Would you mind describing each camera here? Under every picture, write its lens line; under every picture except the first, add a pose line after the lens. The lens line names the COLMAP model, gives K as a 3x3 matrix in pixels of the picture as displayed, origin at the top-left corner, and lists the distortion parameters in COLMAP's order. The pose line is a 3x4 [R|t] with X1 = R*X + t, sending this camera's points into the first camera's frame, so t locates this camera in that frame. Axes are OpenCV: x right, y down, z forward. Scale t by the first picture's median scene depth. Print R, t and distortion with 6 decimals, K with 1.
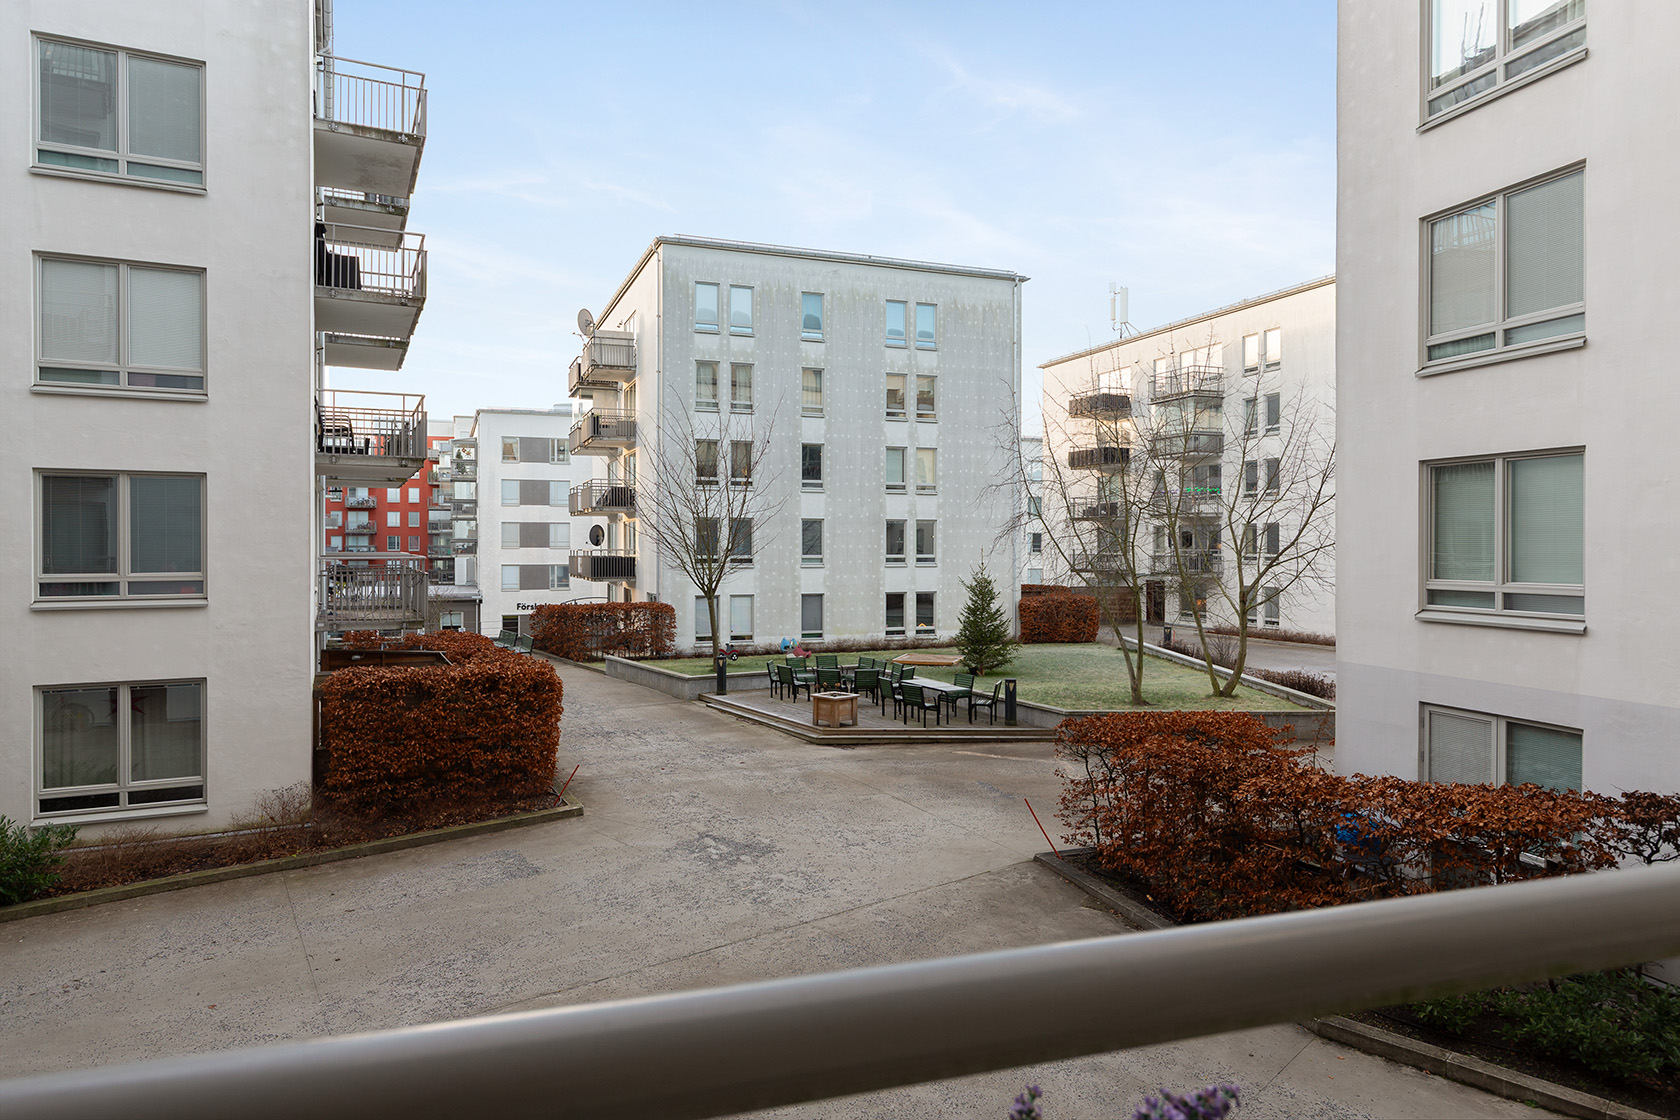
lens RADIAL K [[947.4, 0, 805.7], [0, 947.4, 540.7], [0, 0, 1]] dist [0.007142, -0.003698]
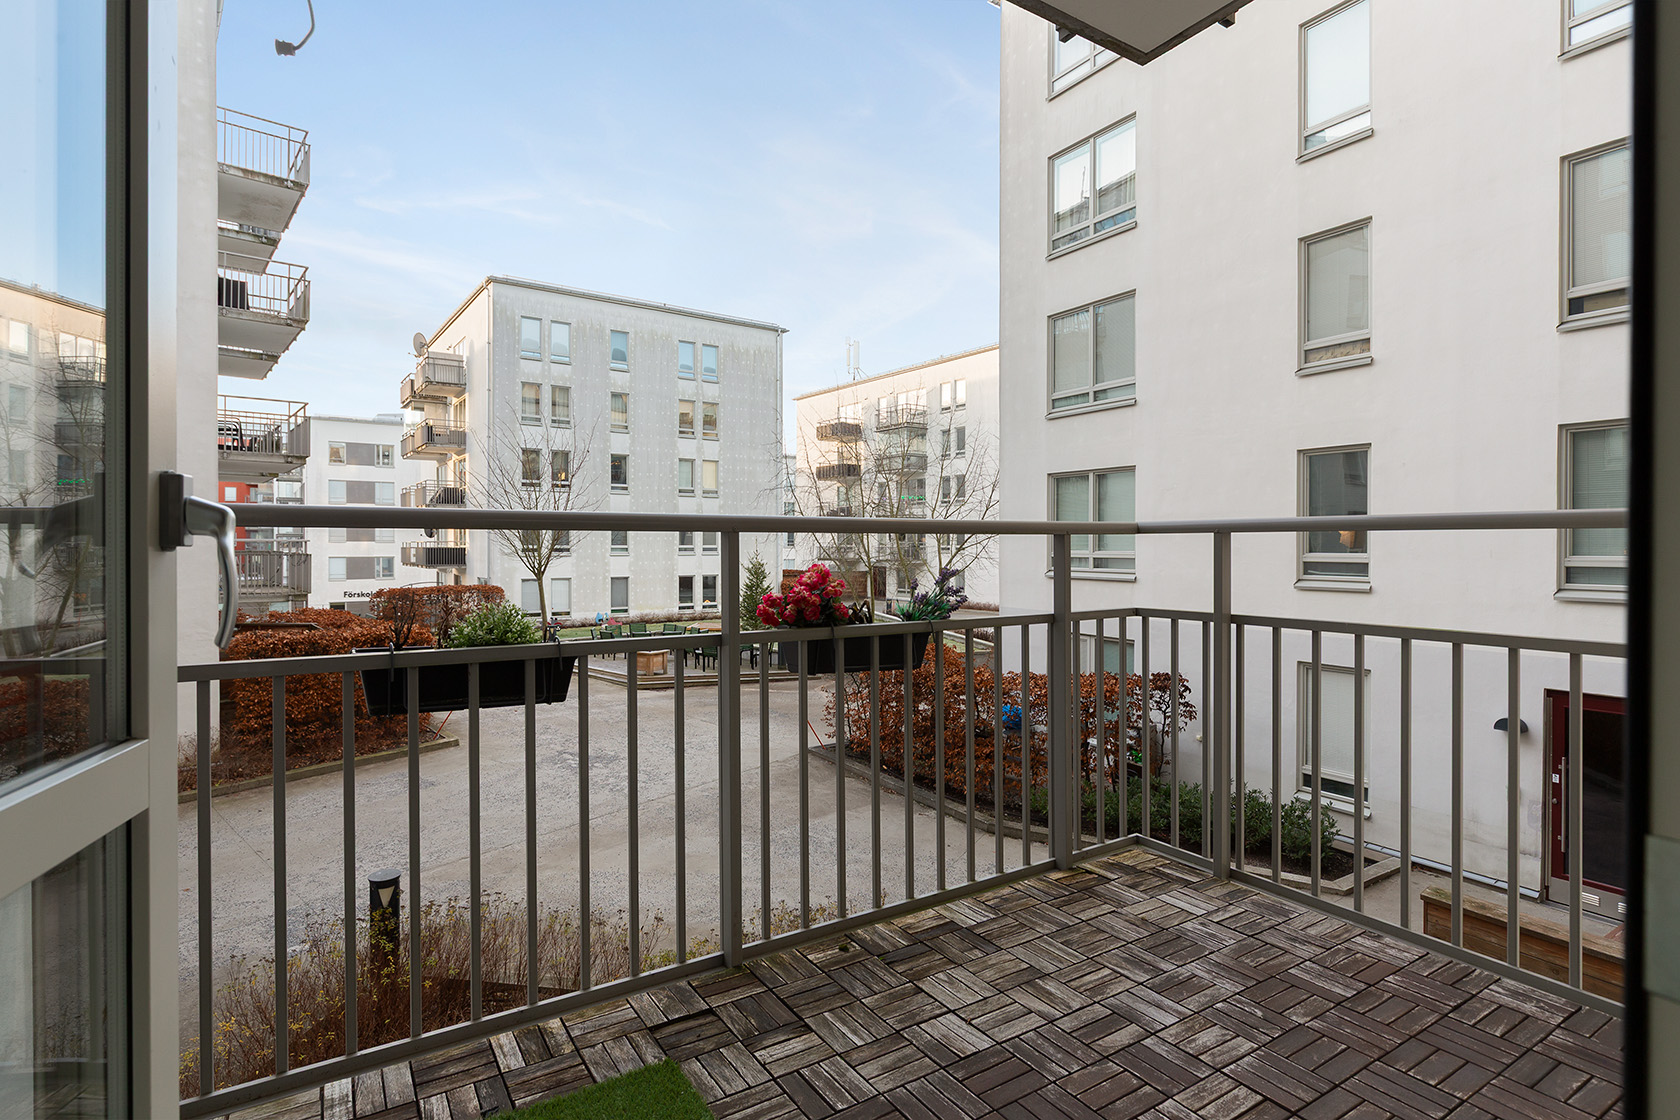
lens RADIAL K [[837.9, 0, 807.4], [0, 837.9, 565.6], [0, 0, 1]] dist [-0.002805, -0.001189]
pose [[0.961713, -0.010422, 0.273861, -0.059497], [0.004454, 0.999739, 0.022403, 0.019022], [-0.274023, -0.020326, 0.961508, -0.117867]]
